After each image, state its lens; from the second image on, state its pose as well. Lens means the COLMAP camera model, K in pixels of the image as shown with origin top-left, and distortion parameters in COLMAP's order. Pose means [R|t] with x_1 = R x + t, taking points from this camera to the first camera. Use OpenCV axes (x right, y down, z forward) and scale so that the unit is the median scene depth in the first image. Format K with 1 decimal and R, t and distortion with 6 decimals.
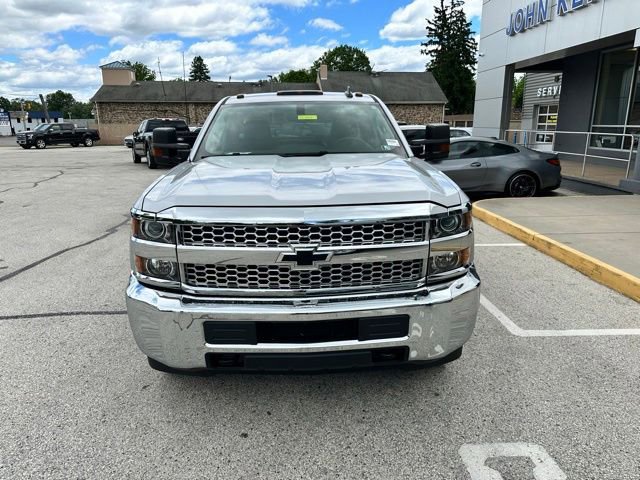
lens RADIAL K [[455.1, 0, 320.0], [0, 455.1, 232.6], [0, 0, 1]] dist [0.005416, -0.007028]
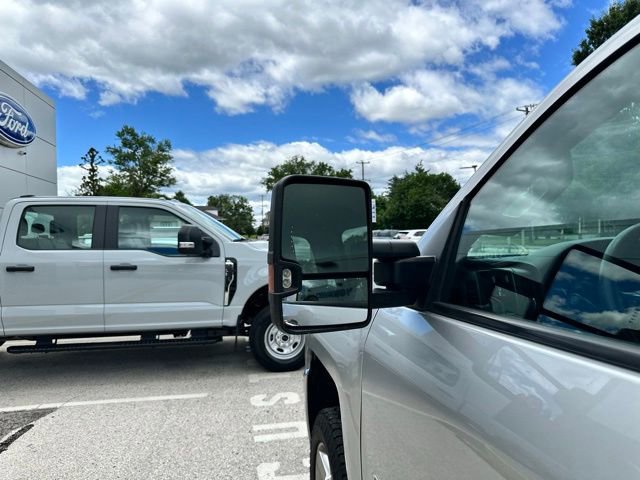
lens RADIAL K [[457.6, 0, 318.9], [0, 457.6, 240.8], [0, 0, 1]] dist [-0.003794, -0.003088]
pose [[-0.989562, 0.024847, -0.141953, 0.316092], [-0.008800, 0.972769, 0.231609, -0.281235], [0.143842, 0.230441, -0.962396, 1.314683]]
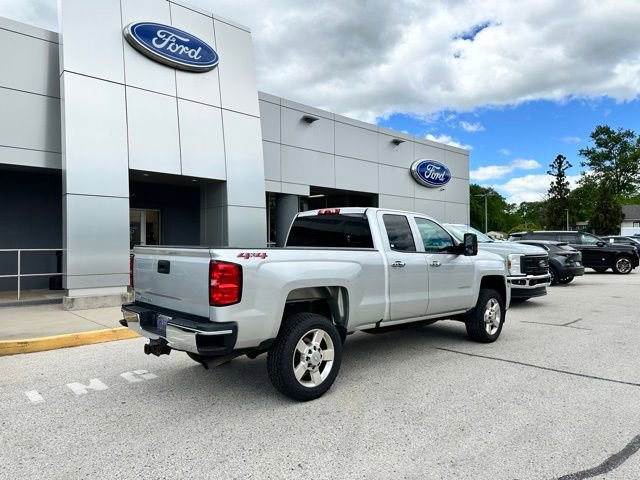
lens RADIAL K [[451.1, 0, 315.3], [0, 451.1, 241.4], [0, 0, 1]] dist [0.040081, -0.048330]
pose [[-0.654568, 0.015651, 0.755841, -1.239784], [0.181376, 0.973837, 0.136909, -0.542953], [-0.733924, 0.226708, -0.640281, 2.533805]]
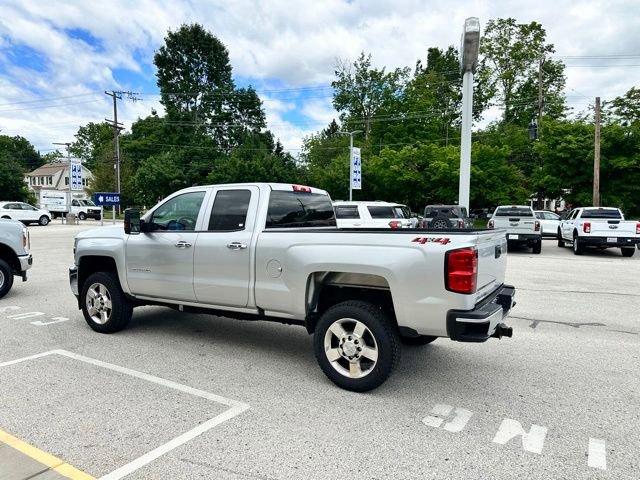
lens RADIAL K [[445.2, 0, 316.2], [0, 445.2, 244.8], [0, 0, 1]] dist [0.076906, -0.106661]
pose [[-0.541797, 0.062773, -0.838162, 1.160815], [-0.200571, 0.958742, 0.201456, -0.546976], [0.816228, 0.277259, -0.506853, 2.288529]]
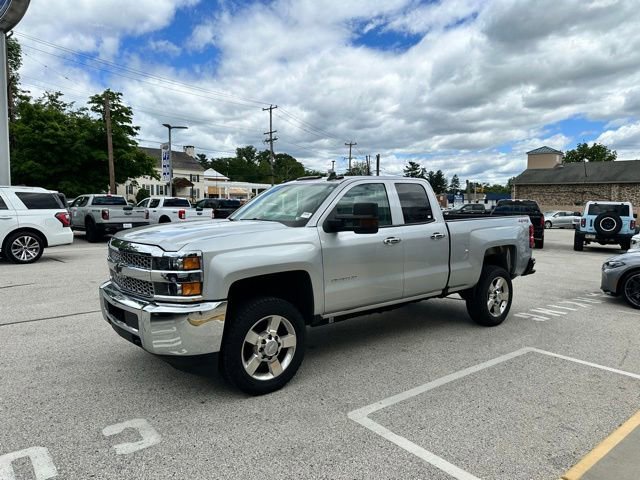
lens RADIAL K [[448.8, 0, 318.6], [0, 448.8, 238.3], [0, 0, 1]] dist [0.063591, -0.087933]
pose [[0.598863, 0.070978, -0.797700, 1.120420], [-0.198982, 0.978017, -0.062361, -0.066873], [0.775738, 0.196073, 0.599821, 0.303012]]
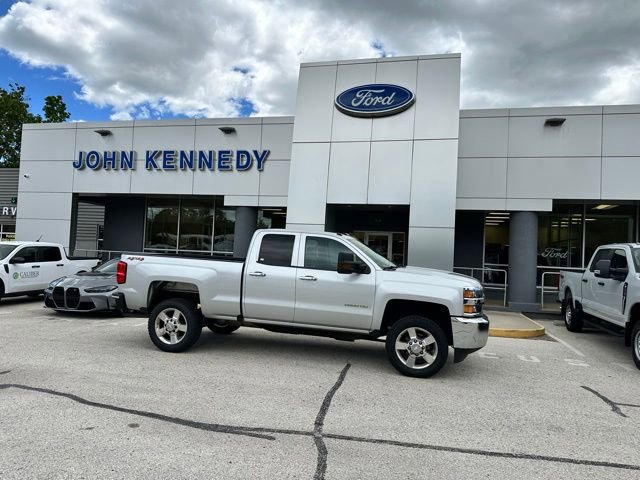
lens RADIAL K [[446.9, 0, 317.1], [0, 446.9, 250.0], [0, 0, 1]] dist [0.063109, -0.079092]
pose [[0.275930, 0.034437, 0.960561, -1.975333], [0.176635, 0.980522, -0.085893, -0.124885], [-0.944808, 0.193369, 0.264473, 0.712417]]
